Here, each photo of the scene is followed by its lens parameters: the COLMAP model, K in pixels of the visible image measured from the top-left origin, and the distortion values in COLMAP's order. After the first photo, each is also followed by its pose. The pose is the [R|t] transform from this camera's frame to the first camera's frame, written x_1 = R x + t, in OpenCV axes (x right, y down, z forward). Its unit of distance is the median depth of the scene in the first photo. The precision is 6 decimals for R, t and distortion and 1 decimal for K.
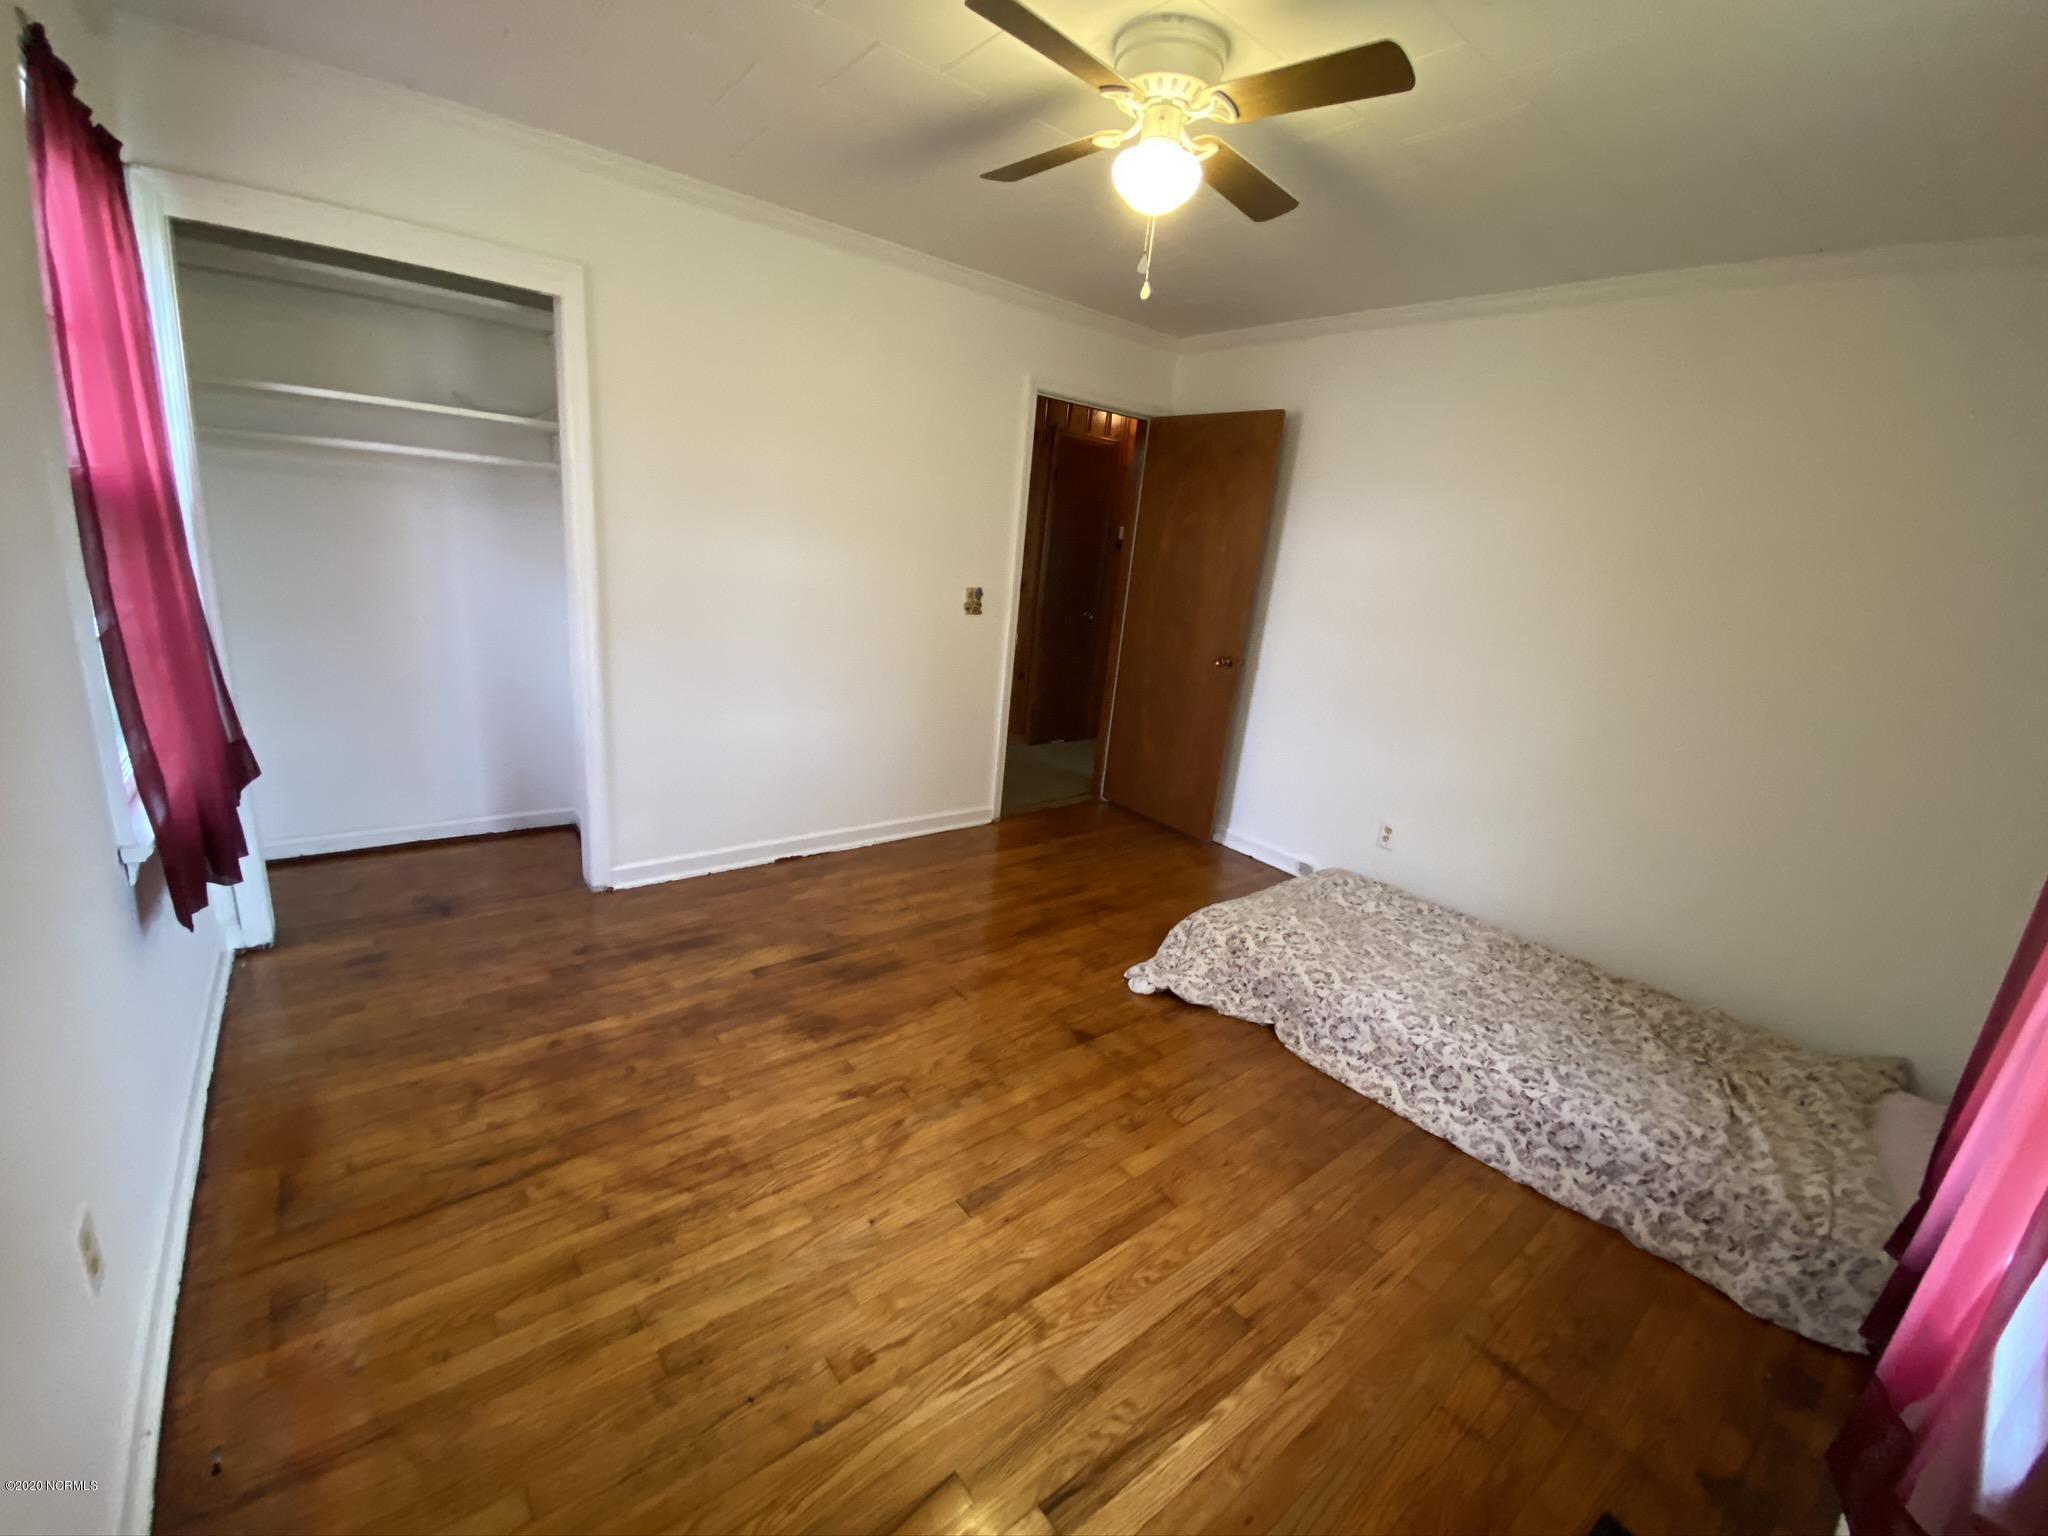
lens RADIAL K [[830.5, 0, 1018.4], [0, 830.5, 775.4], [0, 0, 1]] dist [0.014962, -0.018067]
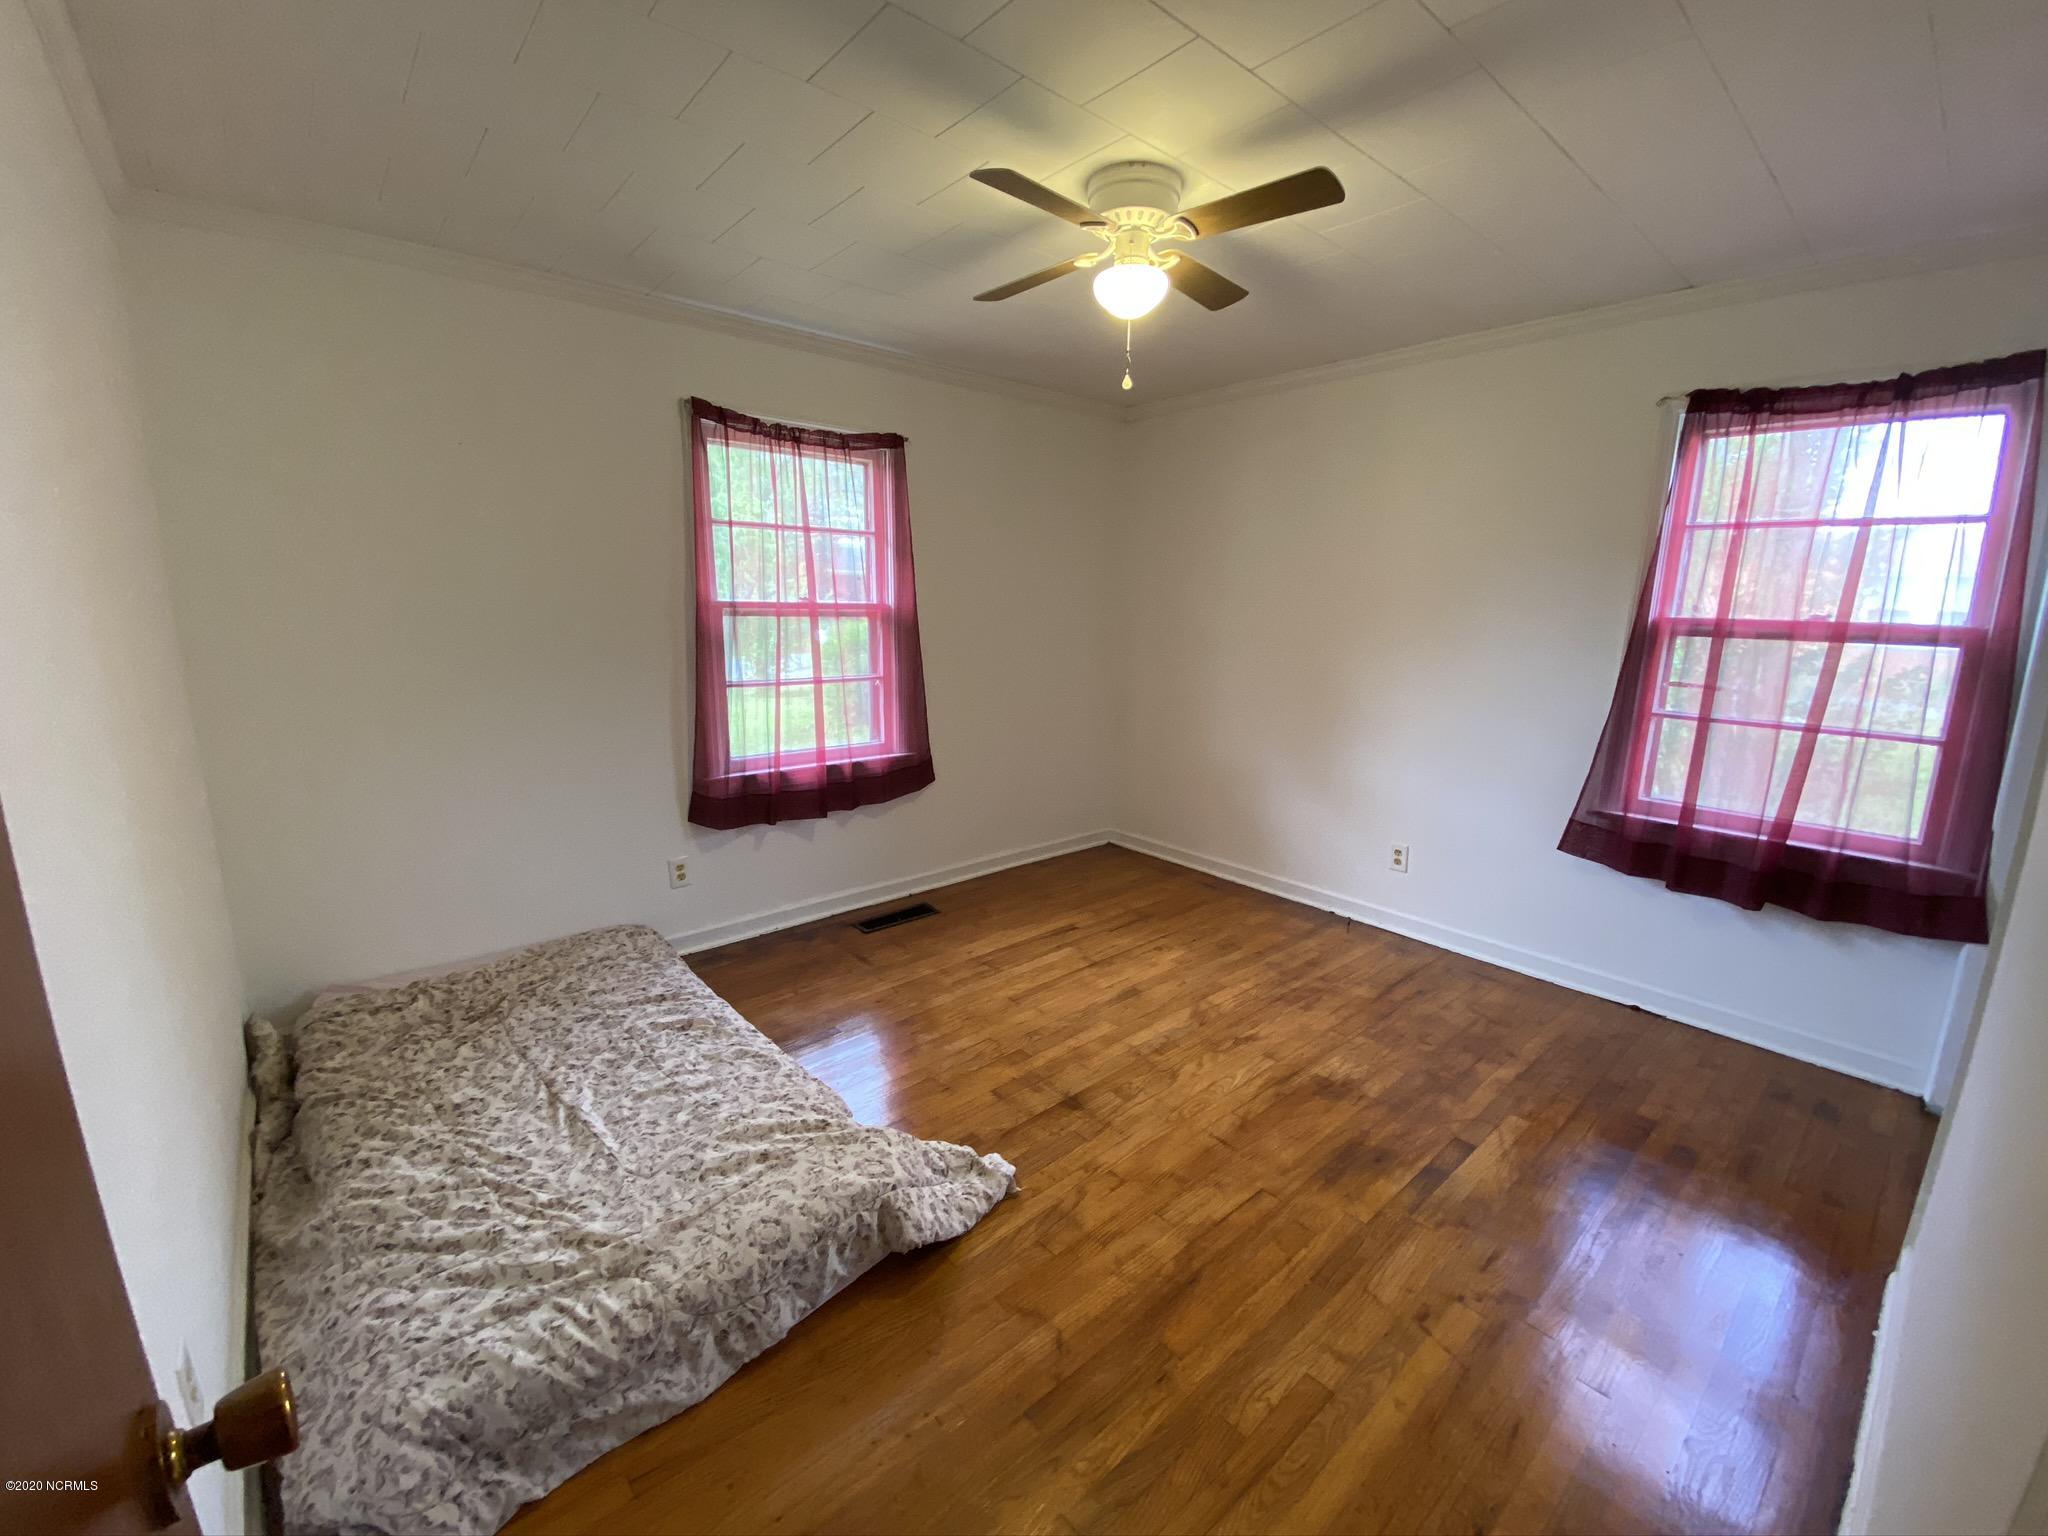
lens RADIAL K [[830.5, 0, 1018.4], [0, 830.5, 775.4], [0, 0, 1]] dist [0.014962, -0.018067]
pose [[-0.993454, -0.094990, -0.063455, 0.275996], [-0.113713, 0.875342, 0.469942, -0.538782], [0.010905, 0.474082, -0.880413, 1.947678]]
